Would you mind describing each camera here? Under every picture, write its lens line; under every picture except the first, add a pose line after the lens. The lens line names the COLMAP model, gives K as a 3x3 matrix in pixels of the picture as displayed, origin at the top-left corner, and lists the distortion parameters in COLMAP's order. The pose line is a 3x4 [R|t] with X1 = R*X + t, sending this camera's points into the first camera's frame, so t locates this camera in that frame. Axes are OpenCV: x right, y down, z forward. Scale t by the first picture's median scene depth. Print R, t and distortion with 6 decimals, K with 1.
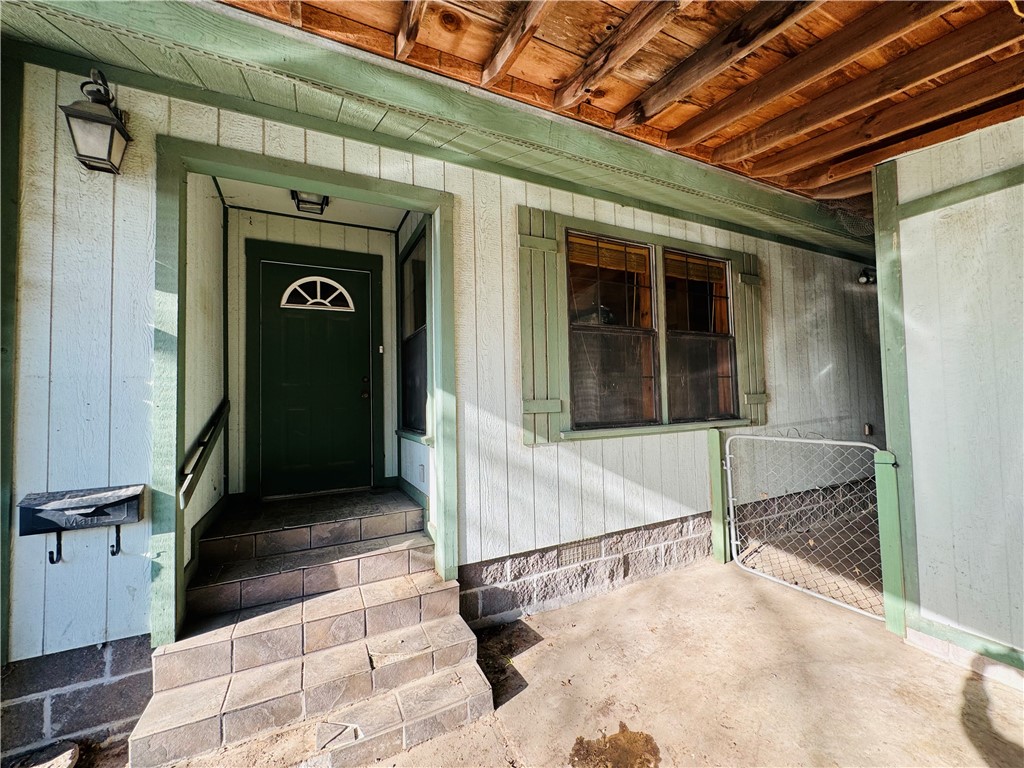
lens RADIAL K [[408.9, 0, 512.6], [0, 408.9, 382.6], [0, 0, 1]] dist [-0.002371, 0.000371]
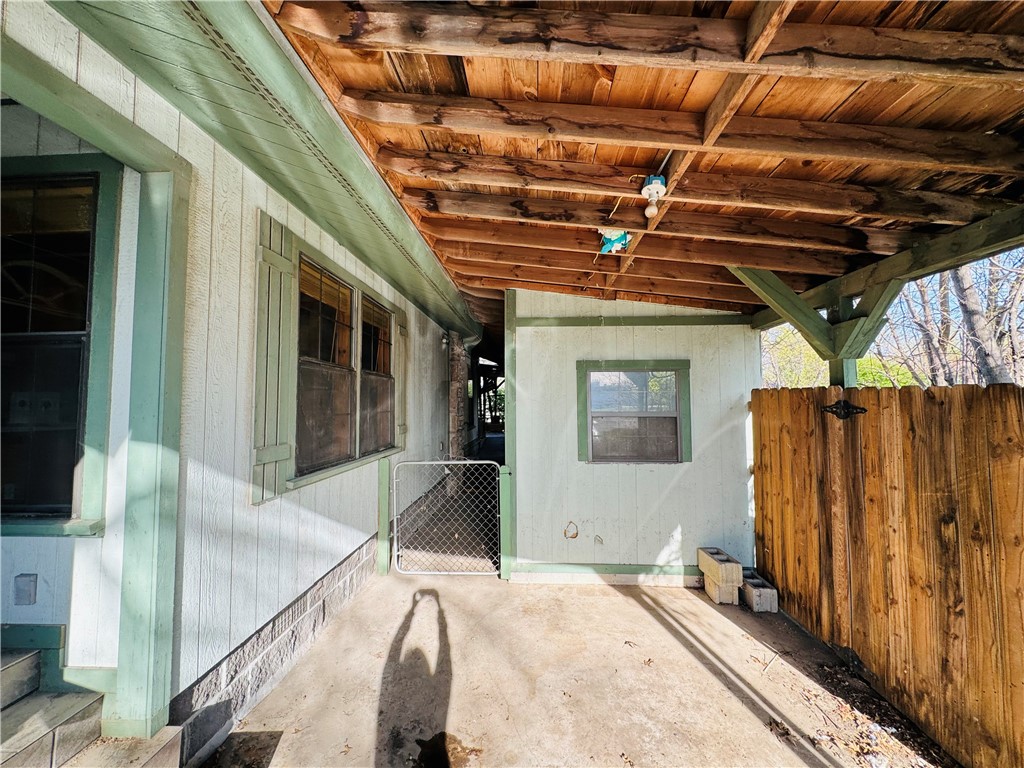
lens RADIAL K [[408.9, 0, 512.2], [0, 408.9, 383.0], [0, 0, 1]] dist [-0.002371, 0.000371]
pose [[0.492025, 0.066935, 0.868004, -0.472460], [-0.039008, 0.997734, -0.054827, -0.067829], [-0.869707, -0.006883, 0.493521, 0.169504]]
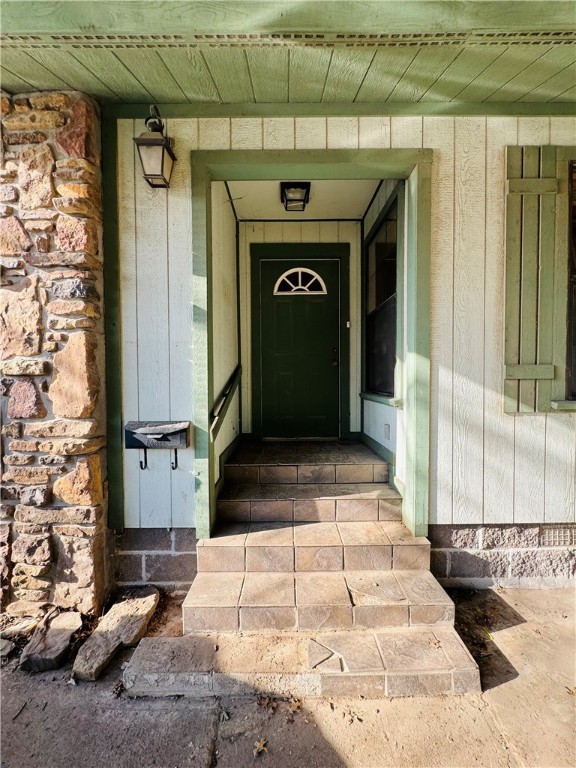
lens RADIAL K [[306.7, 0, 290.3], [0, 306.7, 384.0], [0, 0, 1]] dist [-0.002371, 0.000371]
pose [[0.900237, 0.029339, -0.434411, -0.119836], [0.001402, 0.997527, 0.070277, 0.040508], [0.435398, -0.063875, 0.897969, 0.177018]]
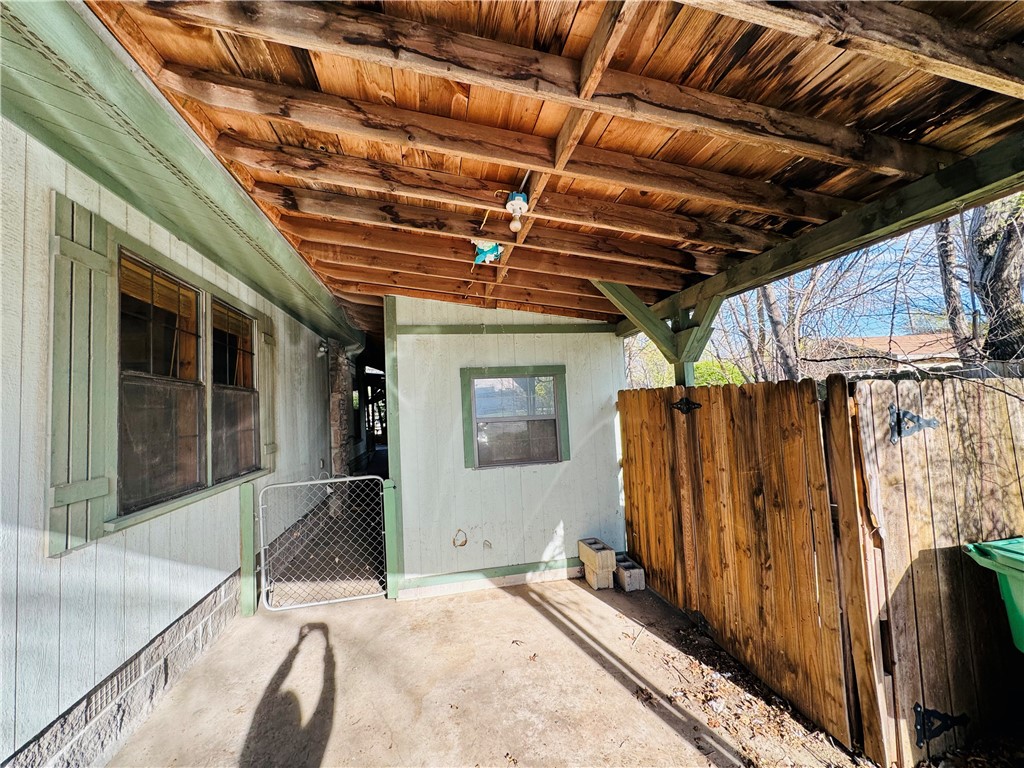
lens RADIAL K [[408.9, 0, 512.5], [0, 408.9, 382.9], [0, 0, 1]] dist [-0.002371, 0.000371]
pose [[0.260094, 0.070346, 0.963017, -0.456988], [0.010065, 0.997091, -0.075554, -0.071279], [-0.965531, 0.029344, 0.258629, 0.128971]]
